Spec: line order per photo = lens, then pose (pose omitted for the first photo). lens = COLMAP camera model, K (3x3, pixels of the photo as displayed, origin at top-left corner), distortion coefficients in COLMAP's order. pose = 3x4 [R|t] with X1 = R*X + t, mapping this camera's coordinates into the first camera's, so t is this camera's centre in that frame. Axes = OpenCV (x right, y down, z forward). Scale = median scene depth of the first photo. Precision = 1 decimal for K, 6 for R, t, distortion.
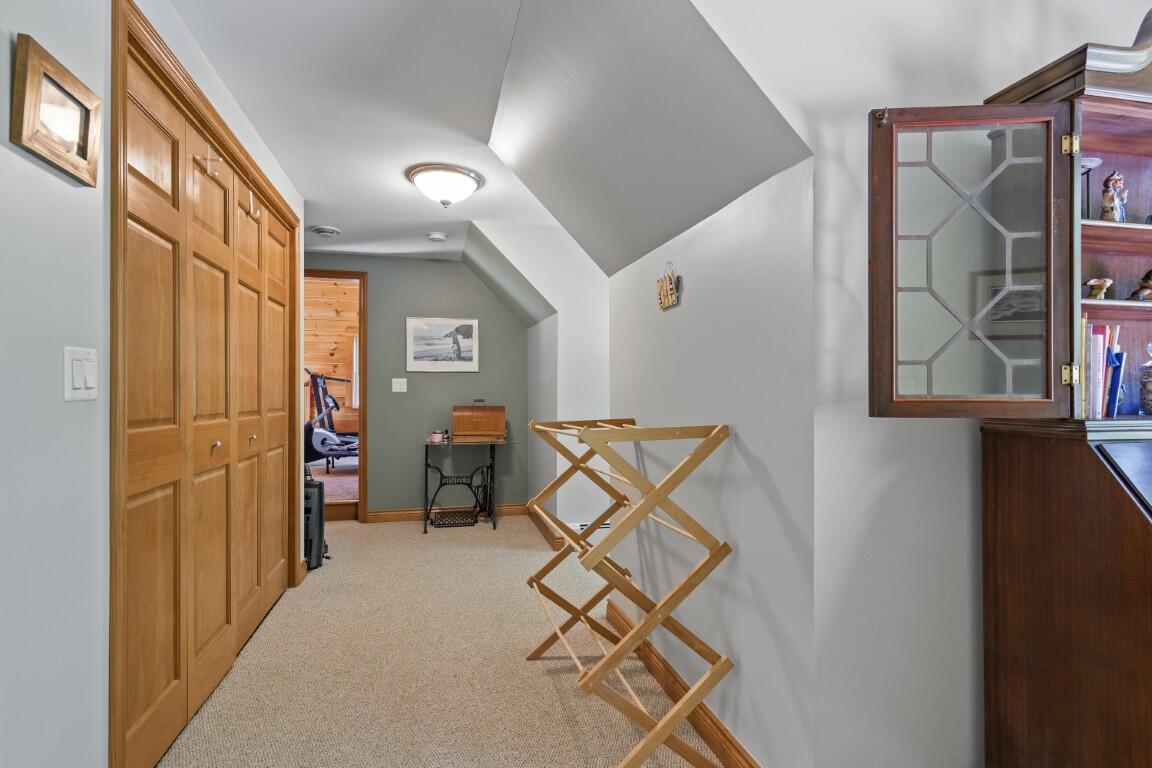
lens RADIAL K [[593.1, 0, 571.9], [0, 593.1, 386.6], [0, 0, 1]] dist [-0.001863, -0.000069]
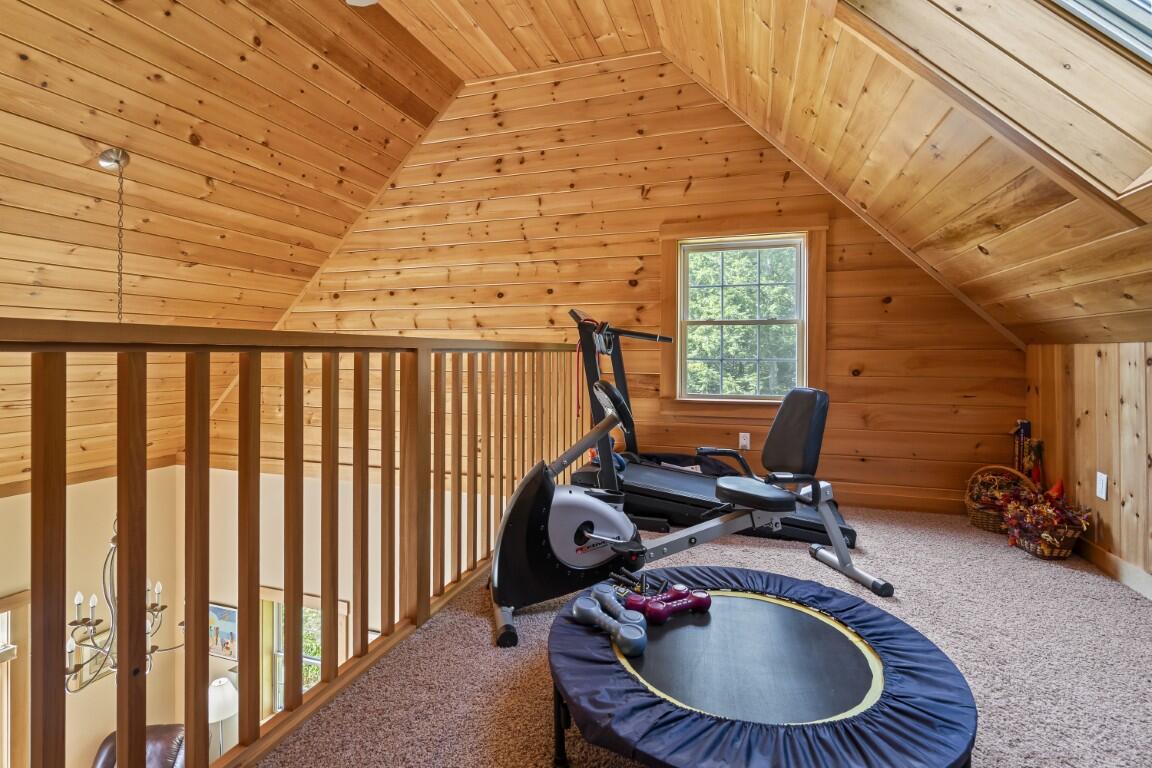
lens RADIAL K [[526.4, 0, 576.6], [0, 526.4, 348.9], [0, 0, 1]] dist [0.004870, 0.000138]
pose [[0.855314, -0.000943, -0.518110, -0.233090], [0.000493, 0.999999, -0.001005, -0.001995], [0.518111, 0.000604, 0.855313, 0.635942]]
